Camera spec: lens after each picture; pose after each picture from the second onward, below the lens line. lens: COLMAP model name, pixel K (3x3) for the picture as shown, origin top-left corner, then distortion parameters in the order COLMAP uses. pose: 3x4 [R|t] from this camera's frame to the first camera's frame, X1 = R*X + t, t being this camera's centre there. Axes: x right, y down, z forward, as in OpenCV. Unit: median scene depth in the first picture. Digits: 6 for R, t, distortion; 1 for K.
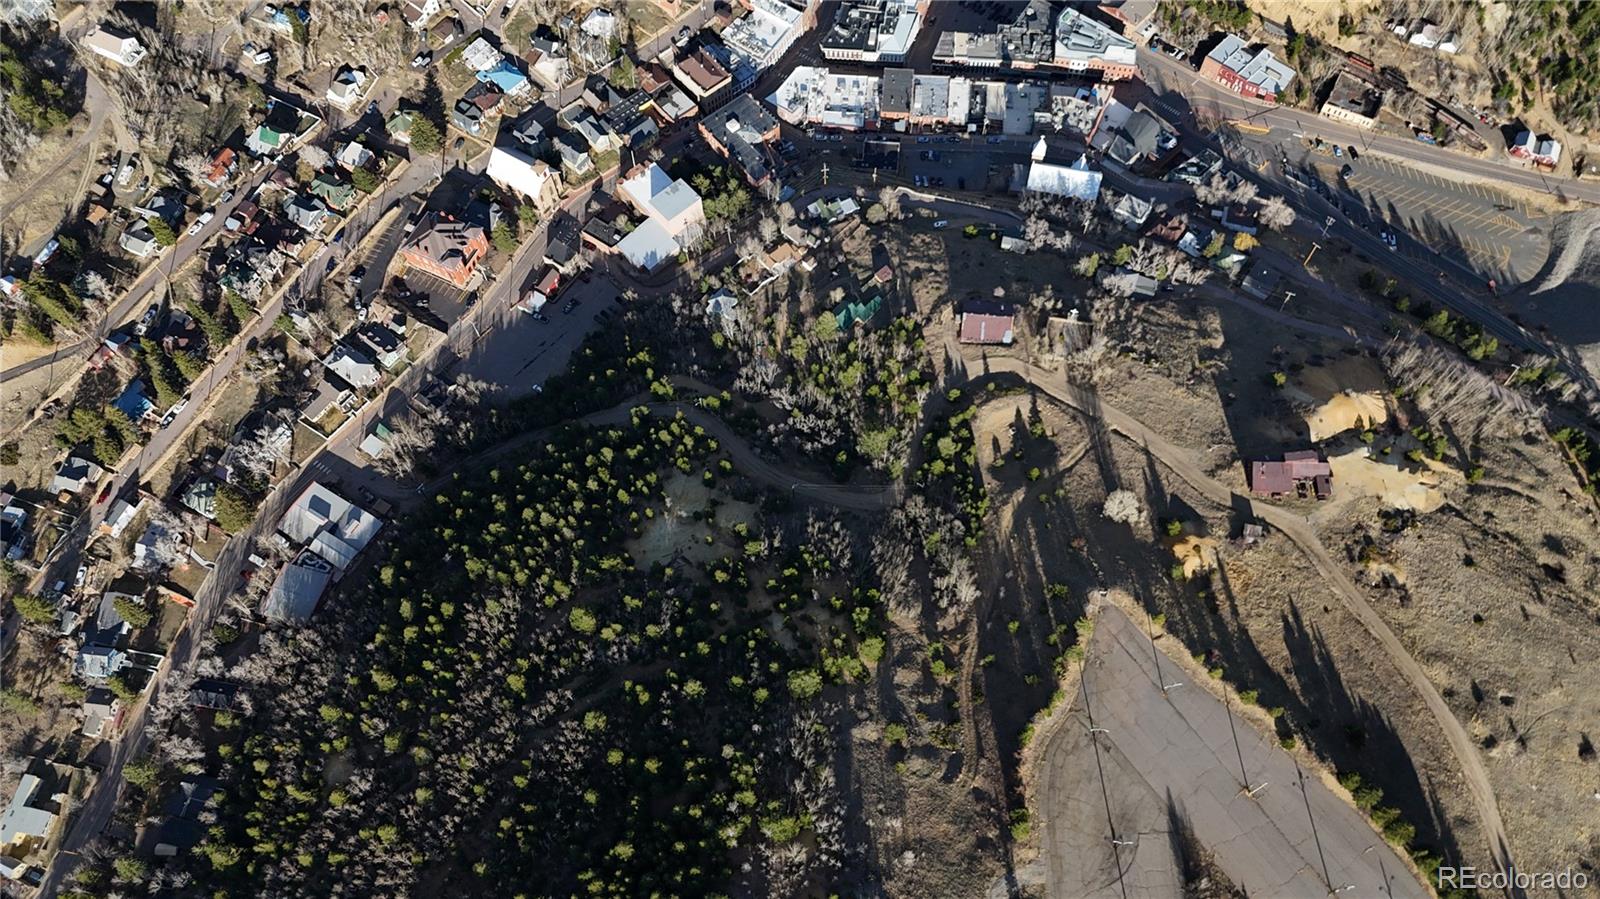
lens RADIAL K [[1169.6, 0, 800.0], [0, 1169.6, 449.5], [0, 0, 1]] dist [0.083048, -0.080666]
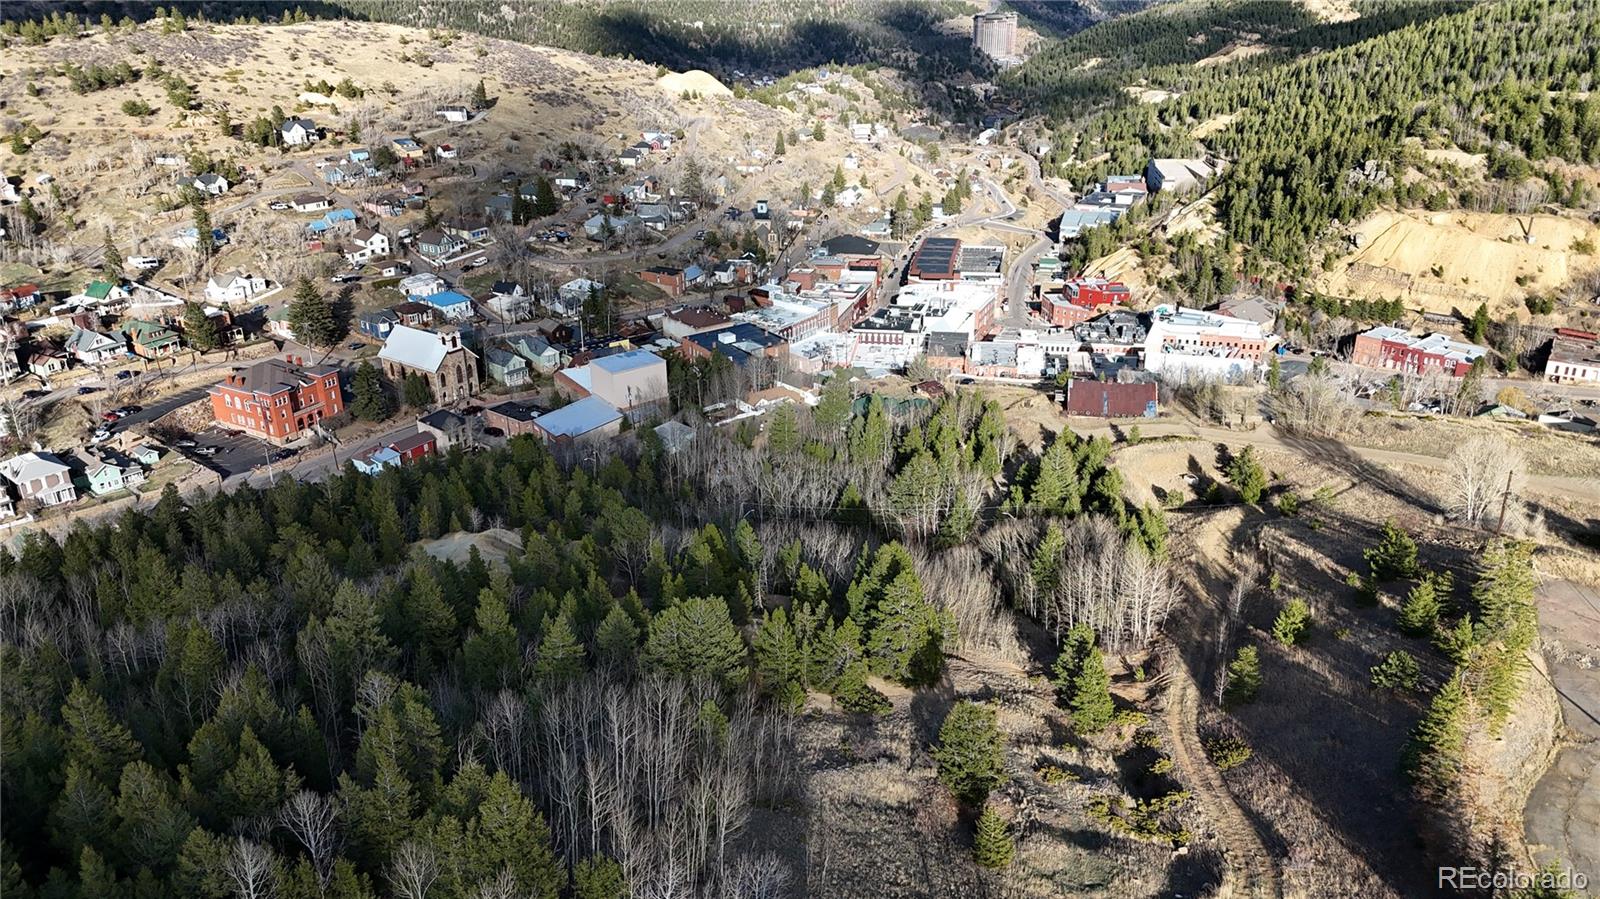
lens RADIAL K [[1172.1, 0, 800.6], [0, 1172.1, 446.5], [0, 0, 1]] dist [0.078465, -0.074266]
pose [[0.997628, 0.034279, -0.059695, 0.042632], [-0.064886, 0.757845, -0.649200, 0.300661], [0.022985, 0.651534, 0.758271, 0.576495]]
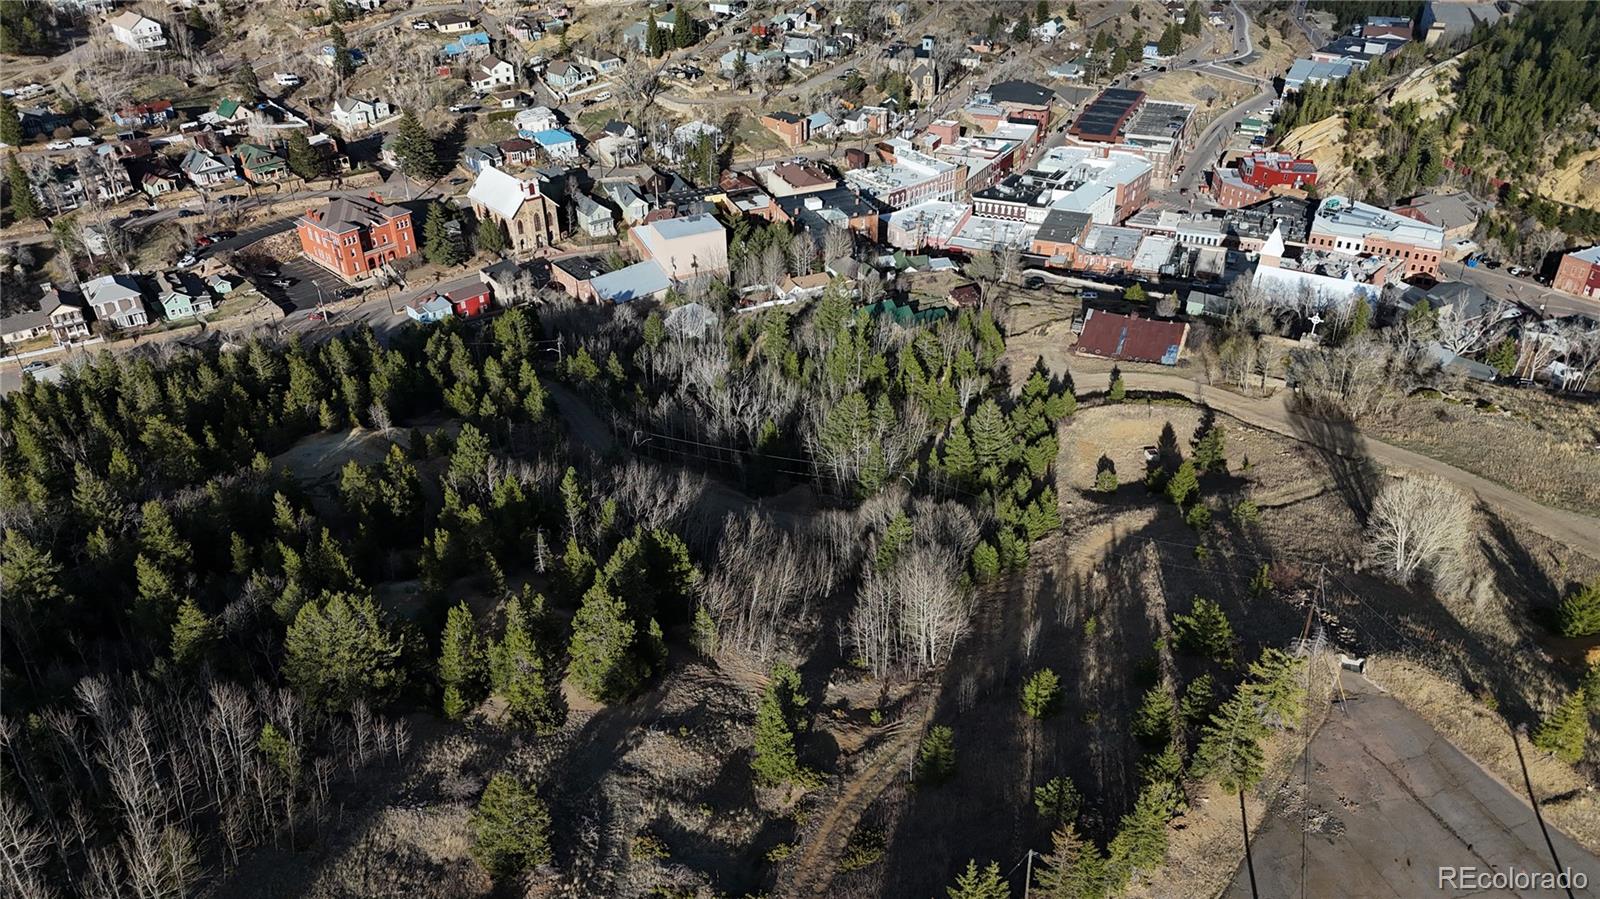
lens RADIAL K [[1172.1, 0, 800.6], [0, 1172.1, 446.5], [0, 0, 1]] dist [0.078465, -0.074266]
pose [[0.954680, 0.163733, -0.248551, 0.158620], [-0.269764, 0.828831, -0.490169, 0.226085], [0.125750, 0.535005, 0.835438, 0.582981]]
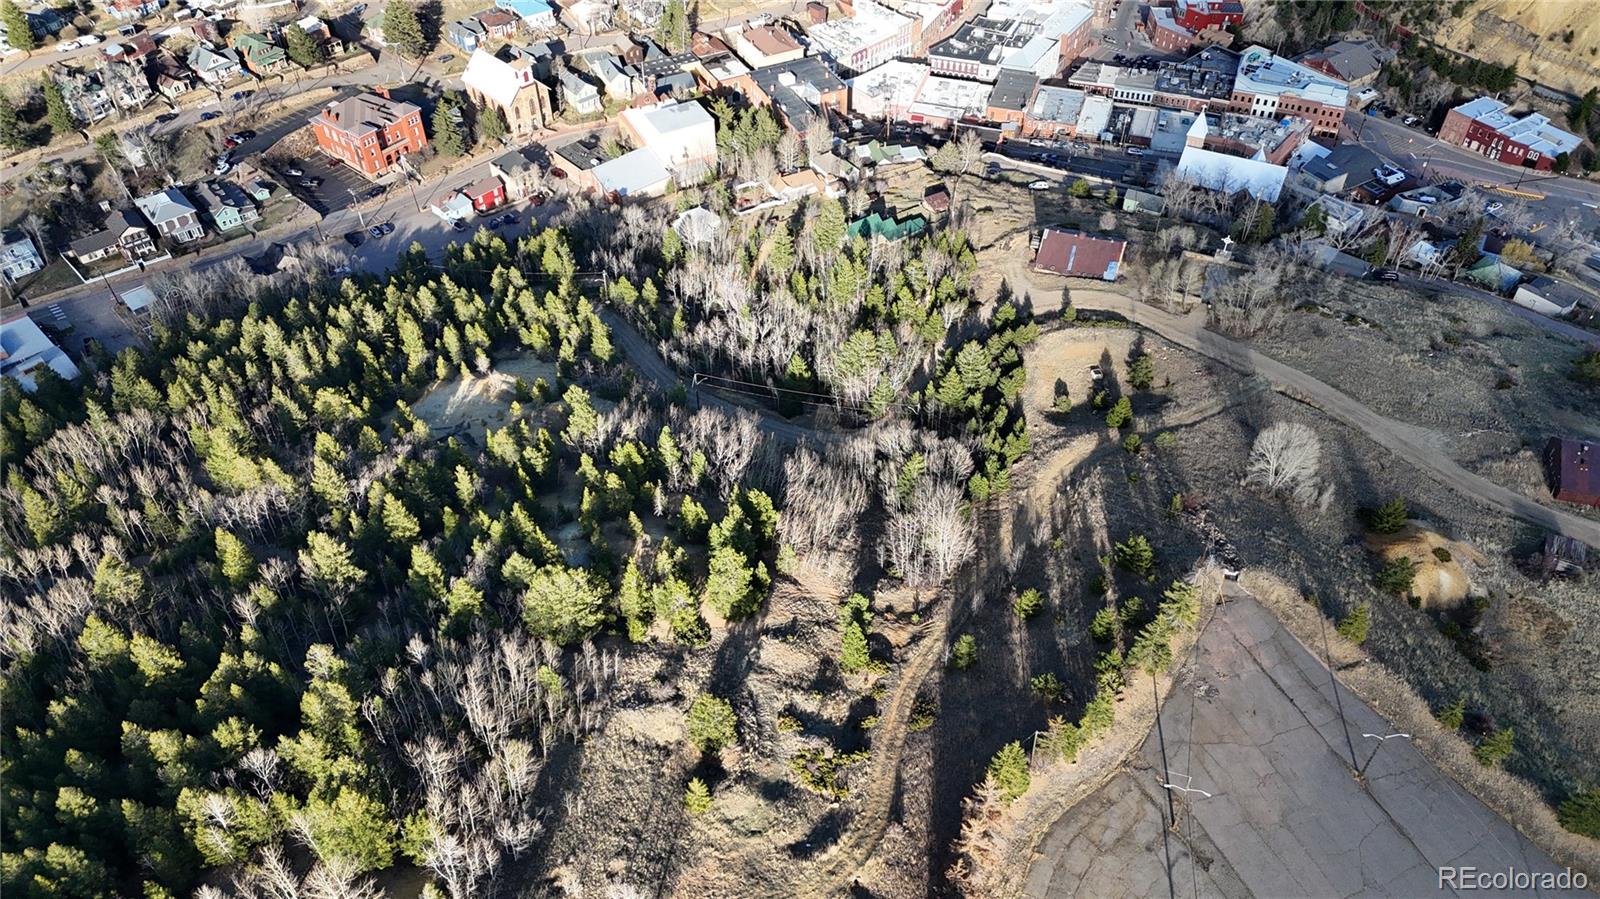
lens RADIAL K [[1169.6, 0, 800.0], [0, 1169.6, 449.5], [0, 0, 1]] dist [0.083048, -0.080666]
pose [[0.973315, 0.166537, -0.157871, 0.131992], [-0.210162, 0.923167, -0.321862, 0.223471], [0.092139, 0.346452, 0.933532, 0.443686]]
